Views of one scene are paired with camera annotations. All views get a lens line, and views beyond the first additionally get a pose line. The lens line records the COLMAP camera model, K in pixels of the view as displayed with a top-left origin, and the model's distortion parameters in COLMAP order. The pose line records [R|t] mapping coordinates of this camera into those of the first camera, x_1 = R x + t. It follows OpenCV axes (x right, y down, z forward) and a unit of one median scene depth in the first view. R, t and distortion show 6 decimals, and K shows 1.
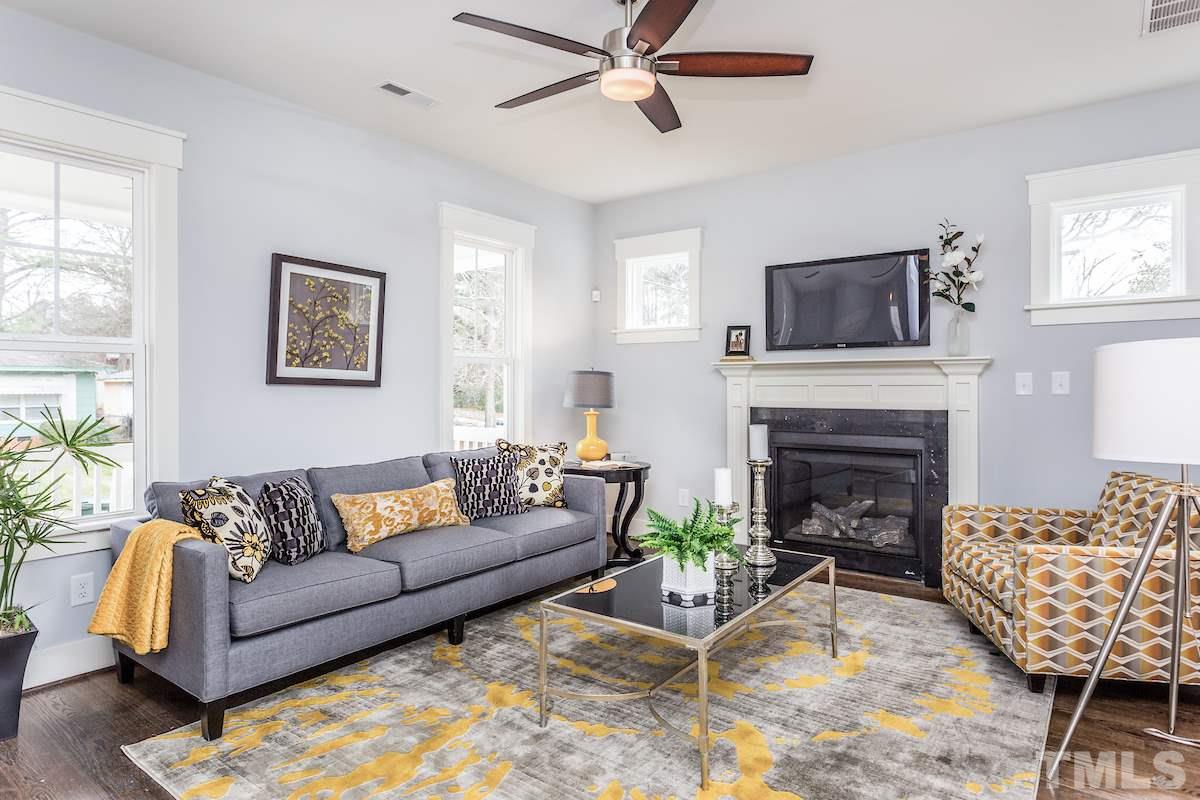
lens RADIAL K [[689.6, 0, 600.0], [0, 689.6, 400.0], [0, 0, 1]] dist [-0.048960, 0.000362]
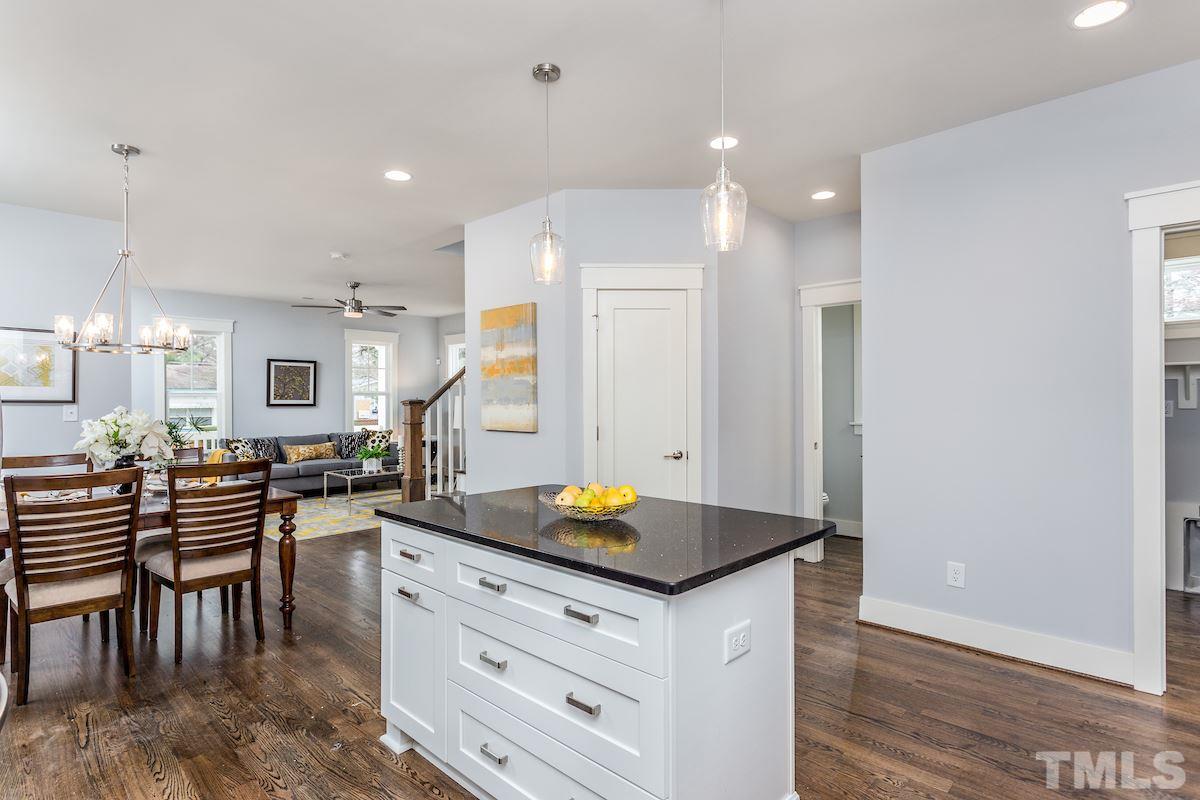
lens RADIAL K [[642.2, 0, 600.0], [0, 642.2, 400.0], [0, 0, 1]] dist [0.004132, 0.000738]
pose [[0.990686, -0.006222, -0.136025, 1.143087], [0.003445, 0.999781, -0.020640, 0.008738], [0.136124, 0.019979, 0.990490, -1.318084]]
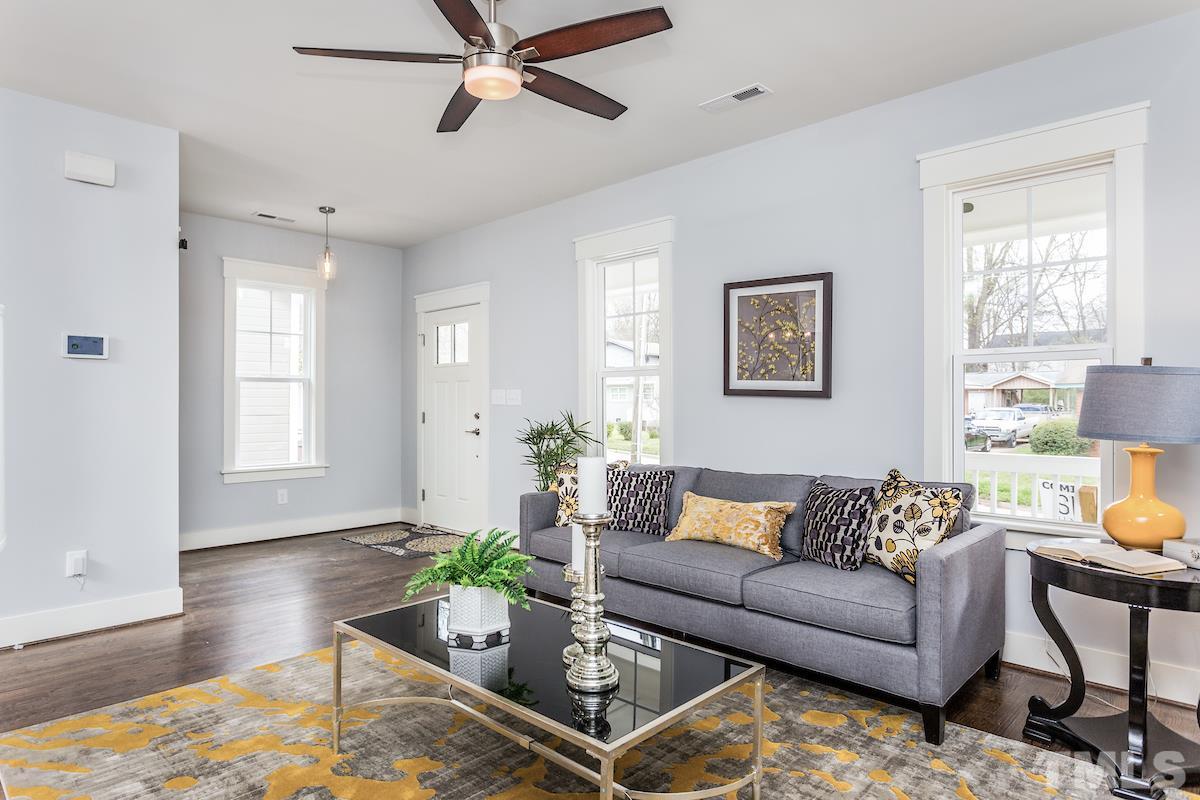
lens RADIAL K [[675.0, 0, 600.0], [0, 675.0, 400.0], [0, 0, 1]] dist [-0.000599, 0.000296]
pose [[-0.096274, 0.007681, -0.995325, 0.676542], [-0.009808, 0.999914, 0.008665, -0.022581], [0.995307, 0.010596, -0.096191, 0.867913]]
